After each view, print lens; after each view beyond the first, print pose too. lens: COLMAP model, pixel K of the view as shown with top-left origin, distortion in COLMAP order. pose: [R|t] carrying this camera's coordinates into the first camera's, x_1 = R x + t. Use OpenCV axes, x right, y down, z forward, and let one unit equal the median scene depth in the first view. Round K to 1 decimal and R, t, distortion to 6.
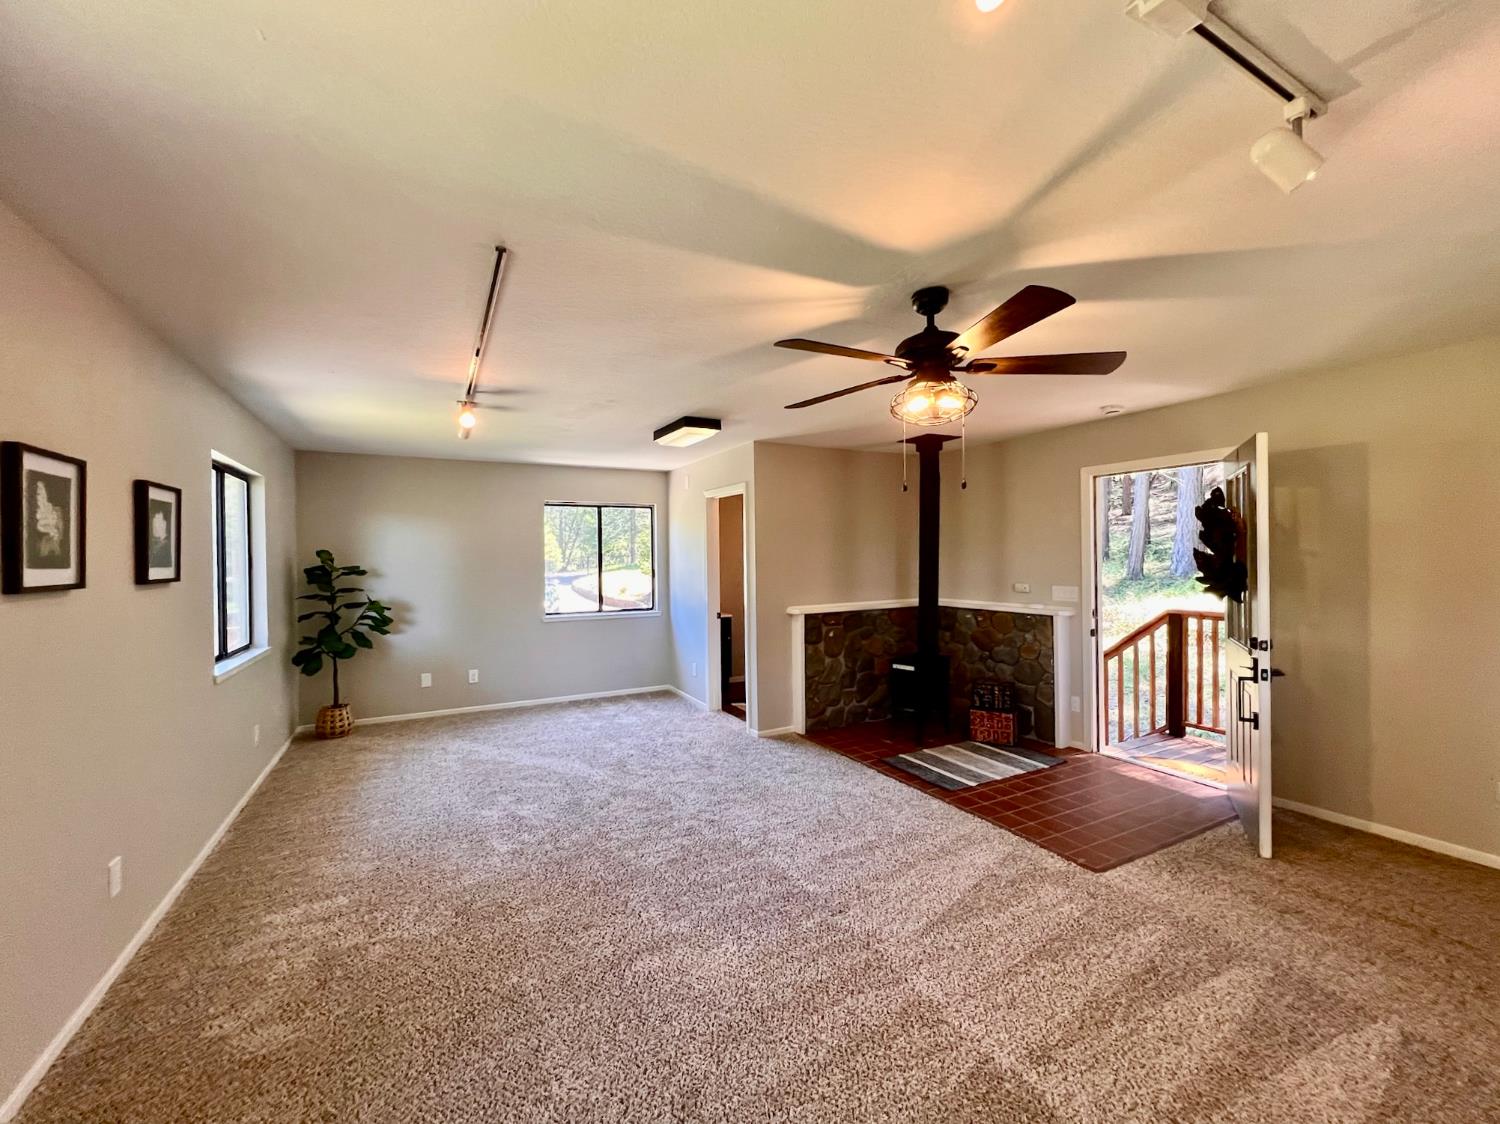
lens RADIAL K [[616.0, 0, 750.0], [0, 616.0, 562.0], [0, 0, 1]] dist [-0.000868, 0.000026]
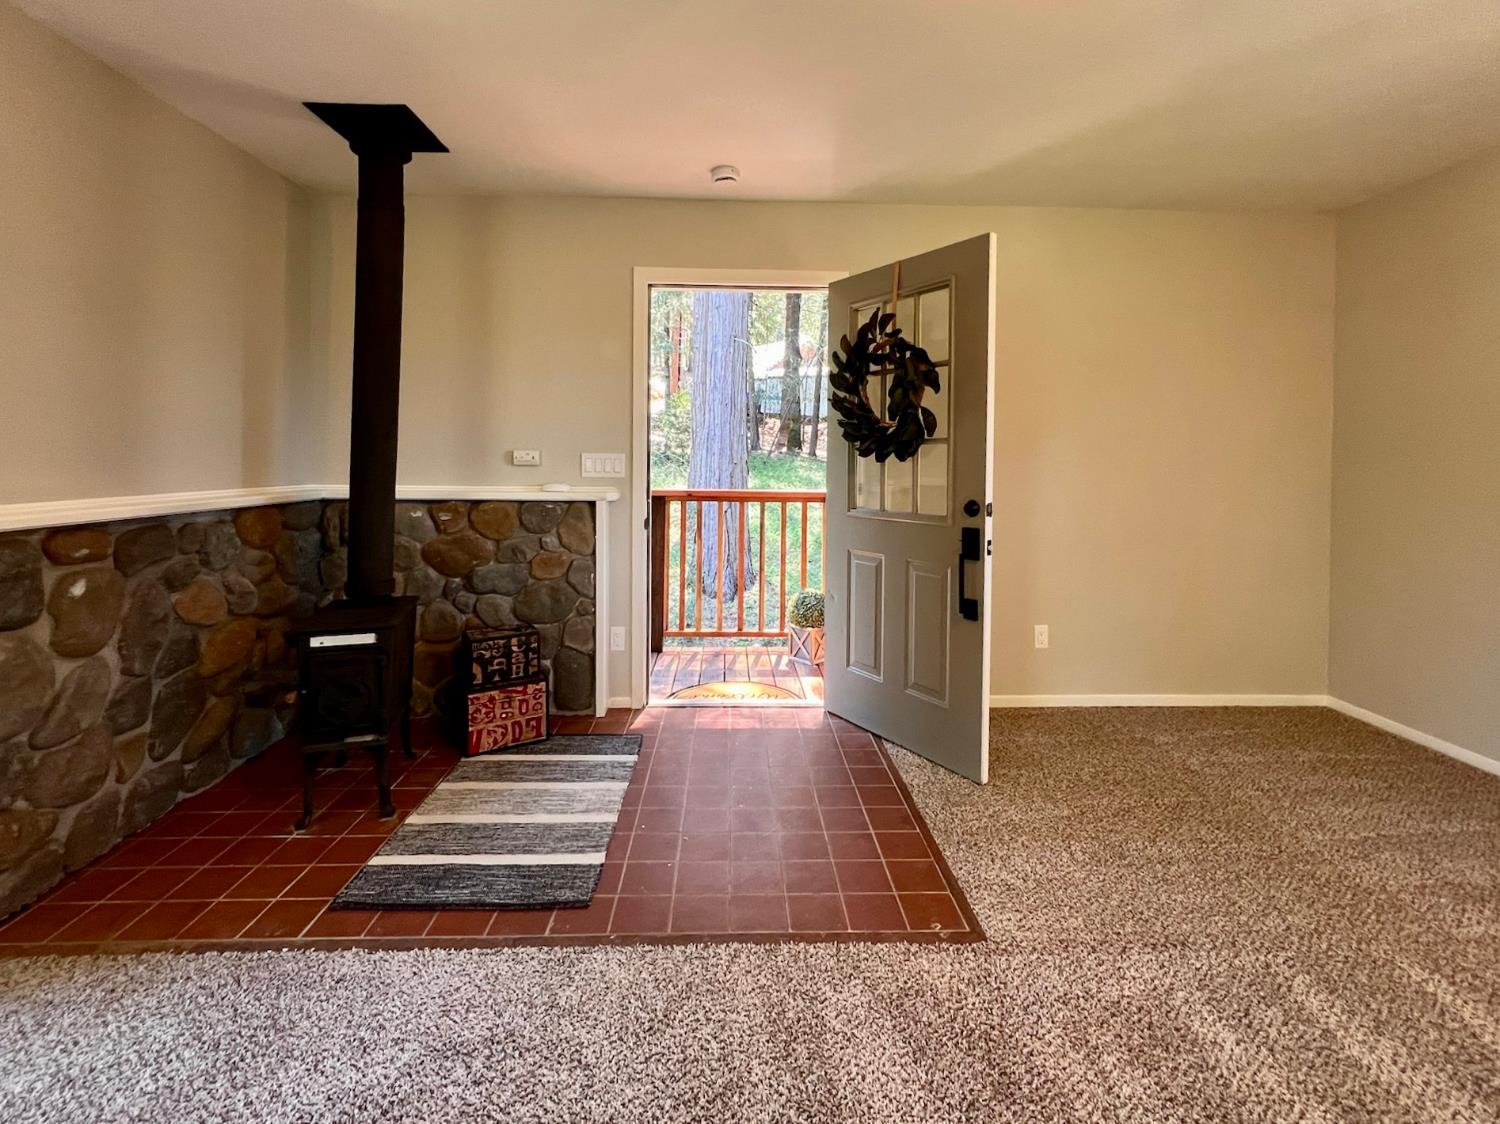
lens RADIAL K [[686.3, 0, 746.1], [0, 686.3, 472.6], [0, 0, 1]] dist [-0.000006, 0.000390]
pose [[0.446540, -0.000547, 0.894763, -0.043829], [-0.005507, 0.999979, 0.003359, 0.055685], [-0.894747, -0.006428, 0.446528, 0.559164]]
